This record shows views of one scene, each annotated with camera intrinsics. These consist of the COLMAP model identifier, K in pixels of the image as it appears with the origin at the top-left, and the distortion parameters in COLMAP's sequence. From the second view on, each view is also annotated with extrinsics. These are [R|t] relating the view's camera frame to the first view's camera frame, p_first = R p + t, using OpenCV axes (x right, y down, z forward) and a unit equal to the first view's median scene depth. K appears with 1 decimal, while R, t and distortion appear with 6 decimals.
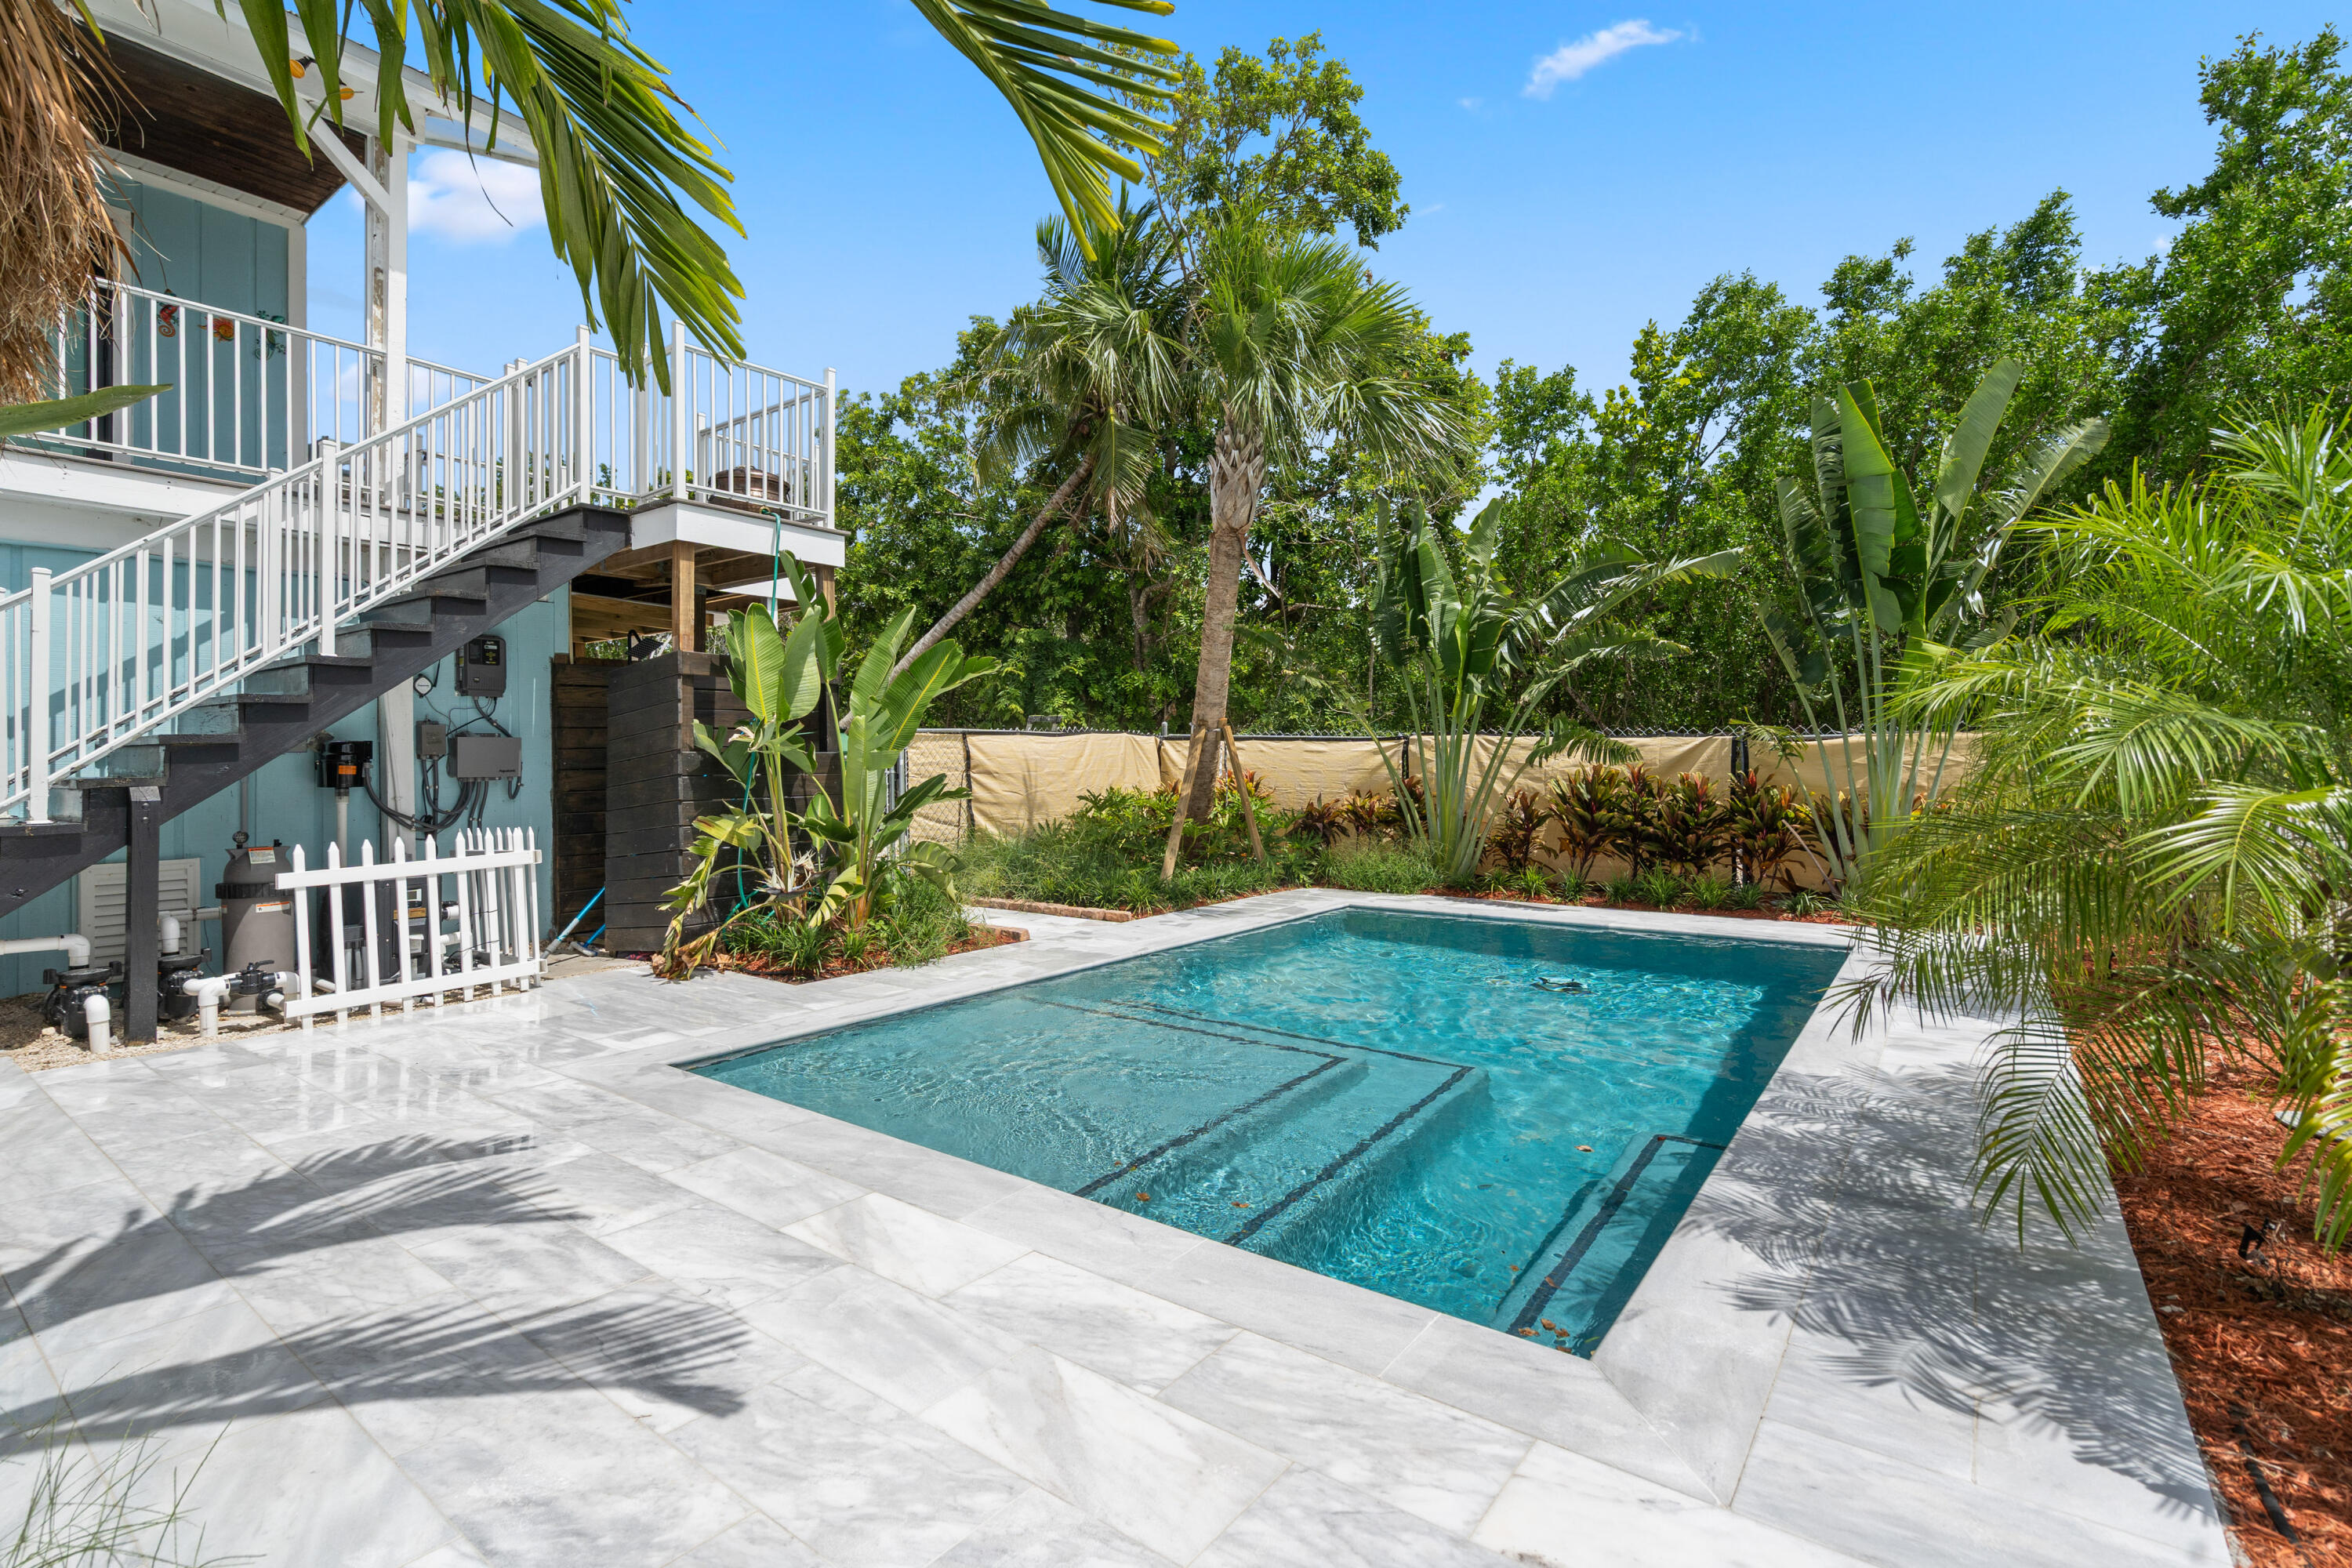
lens RADIAL K [[1074.4, 0, 1196.0], [0, 1074.4, 746.5], [0, 0, 1]] dist [-0.009029, 0.002911]
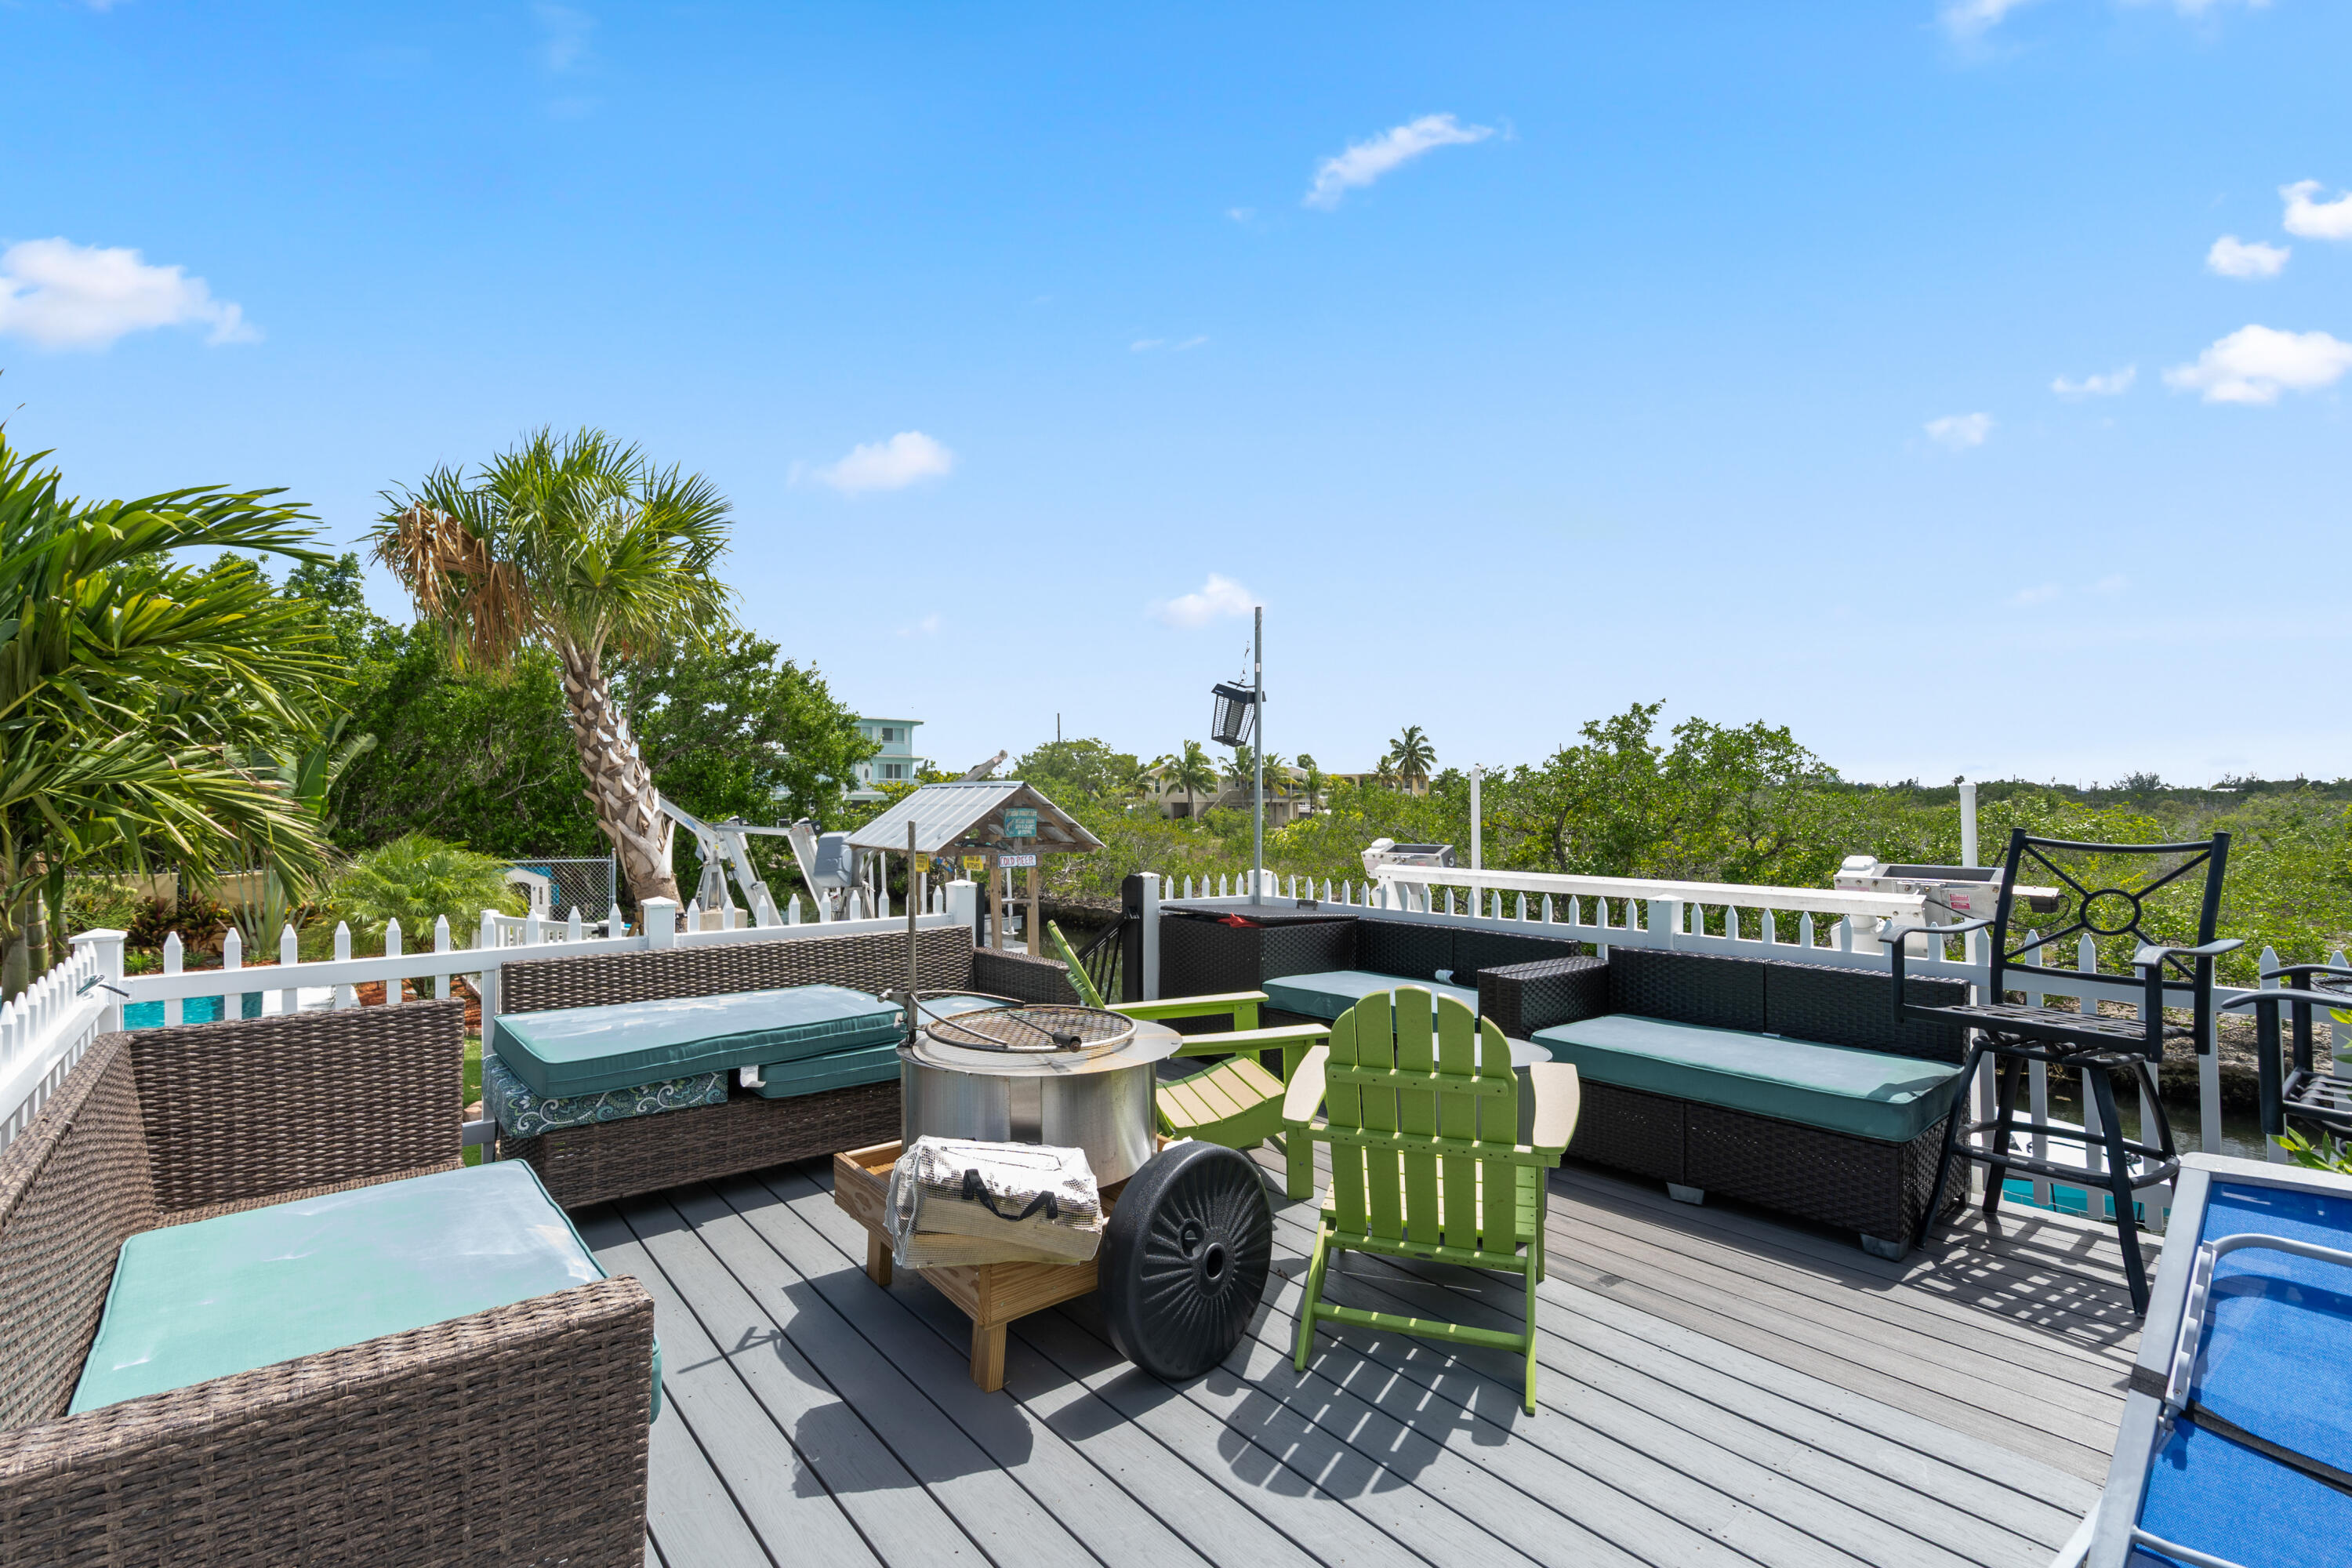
lens RADIAL K [[1074.4, 0, 1185.1], [0, 1074.4, 801.3], [0, 0, 1]] dist [-0.009029, 0.002911]
pose [[0.225835, 0.002388, 0.974163, -0.774555], [-0.018954, 0.999818, 0.001943, -0.147451], [-0.973981, -0.018903, 0.225840, -0.945929]]
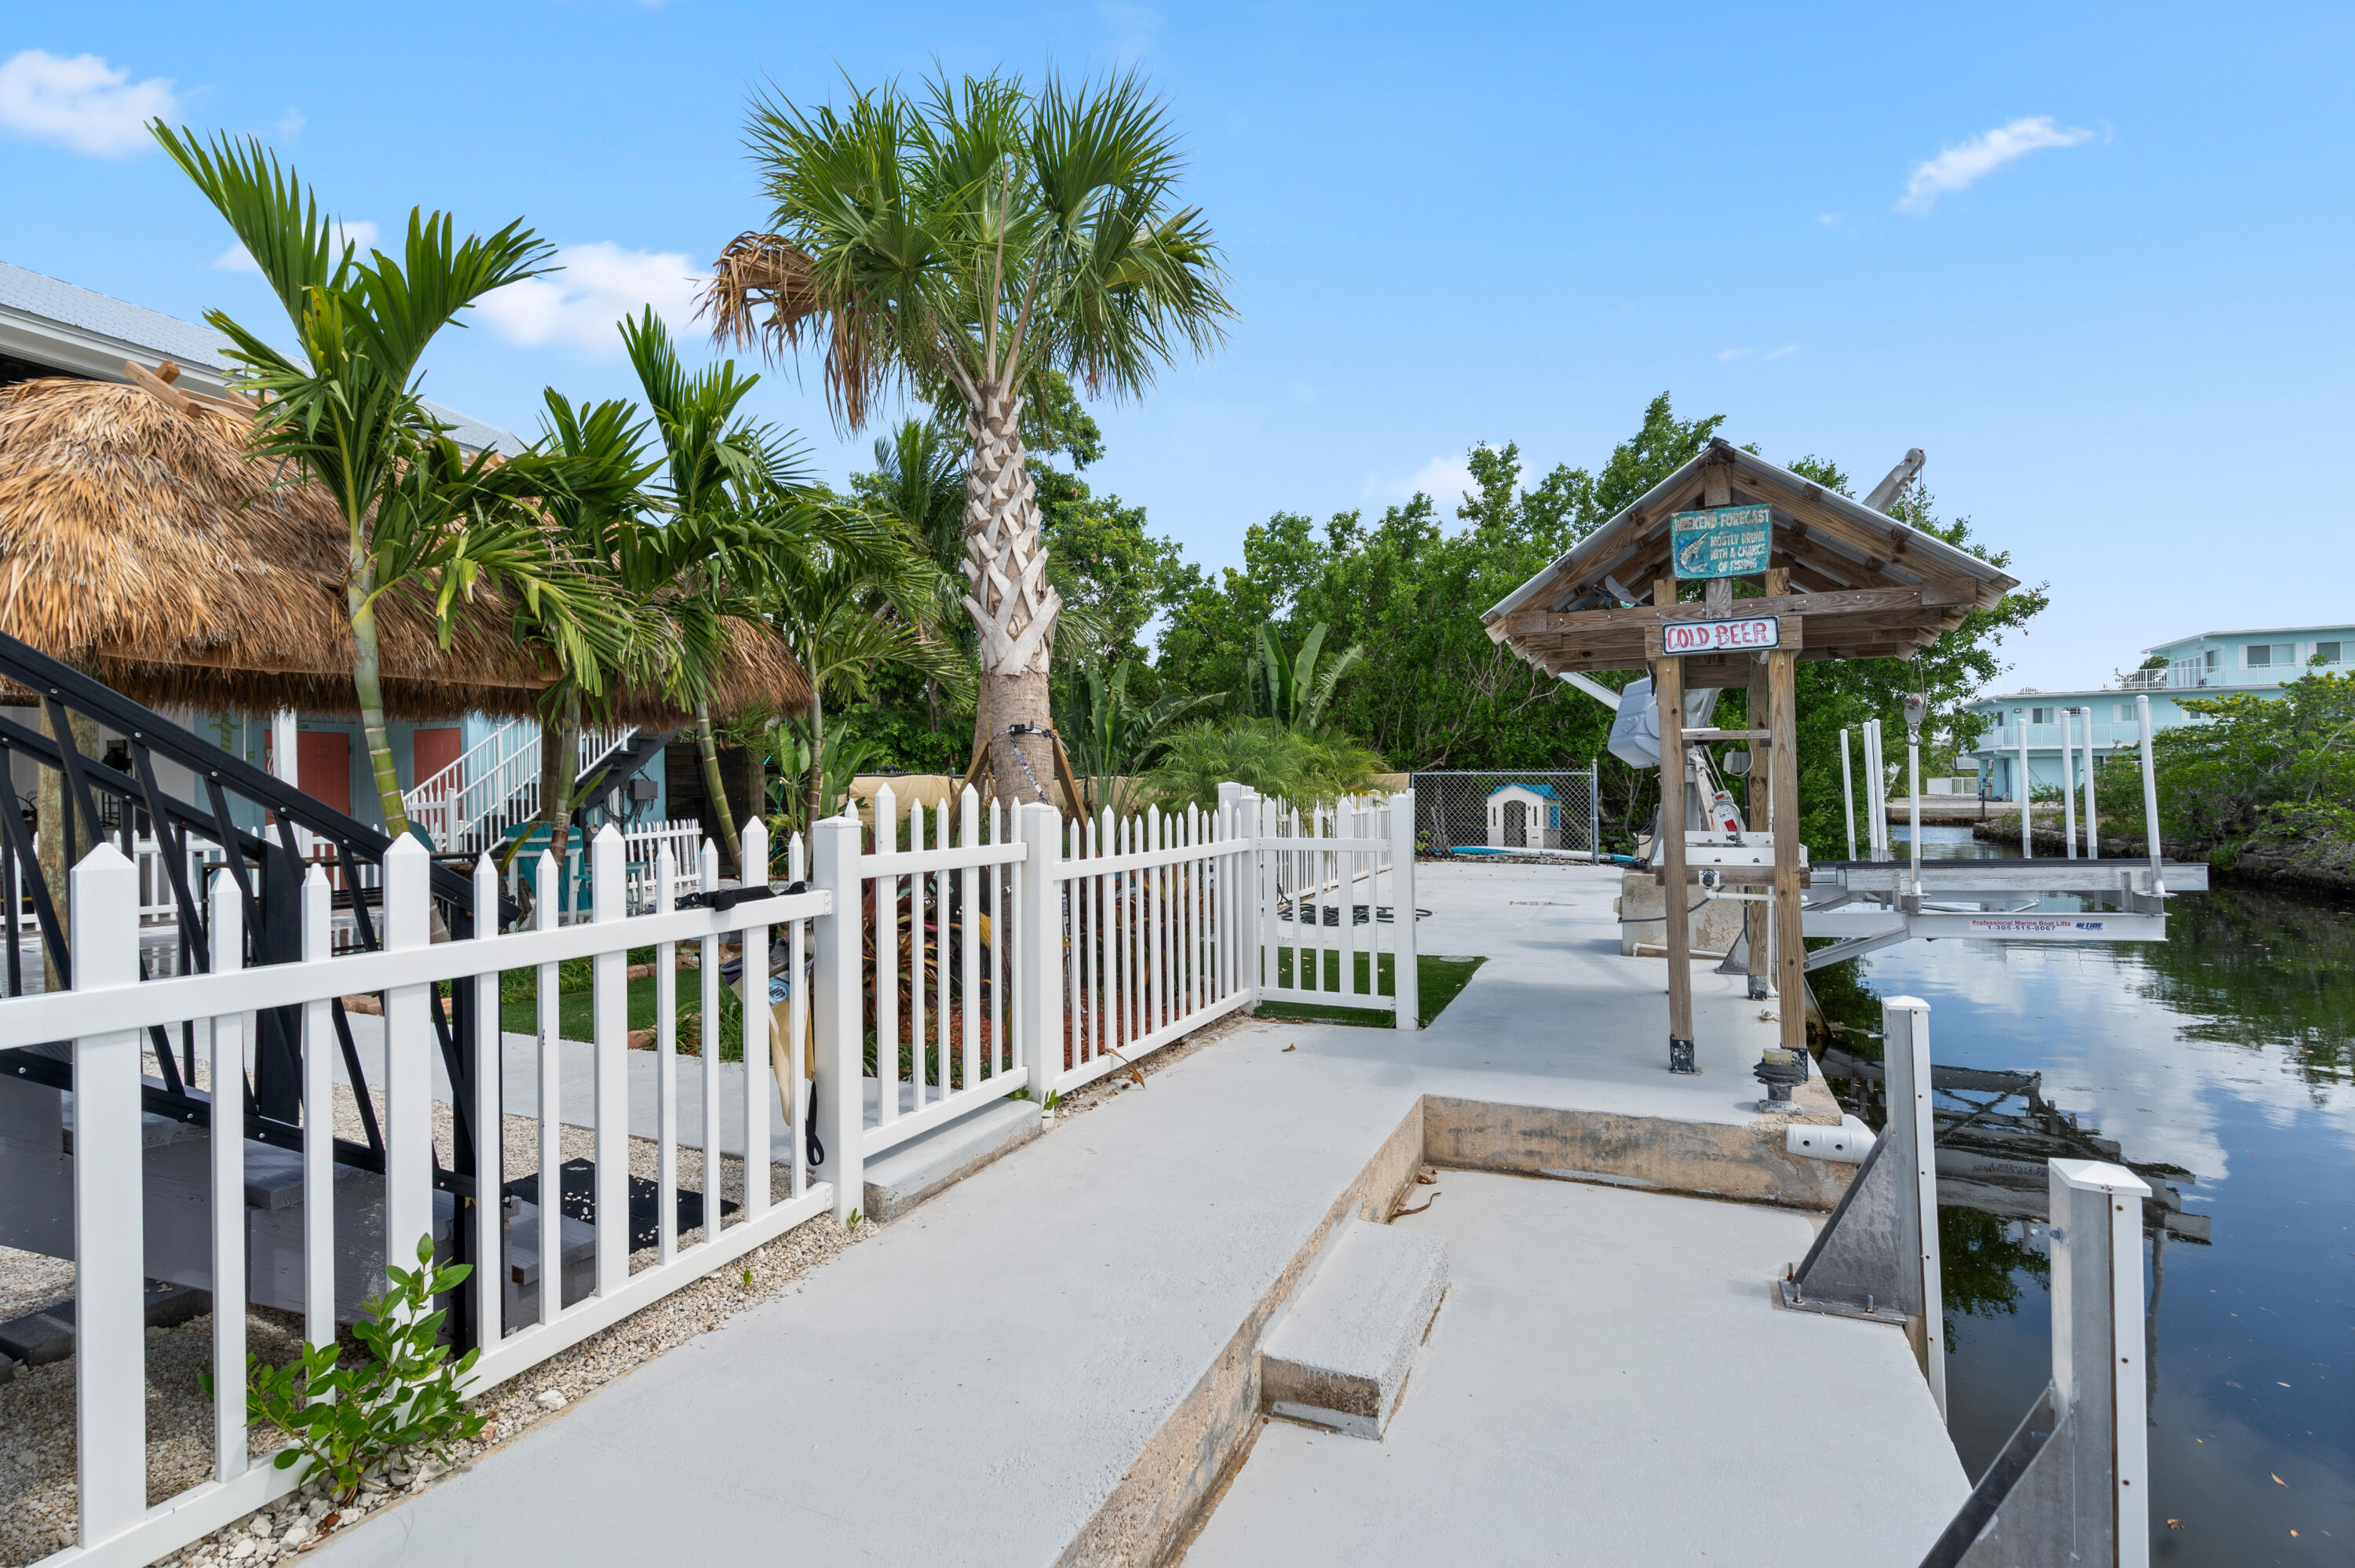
lens RADIAL K [[1075.7, 0, 1200.2], [0, 1075.7, 781.2], [0, 0, 1]] dist [-0.009029, 0.002911]
pose [[0.978667, -0.002446, 0.205437, 0.003294], [0.001631, 0.999990, 0.004139, -0.010976], [-0.205446, -0.003715, 0.978661, -0.937834]]
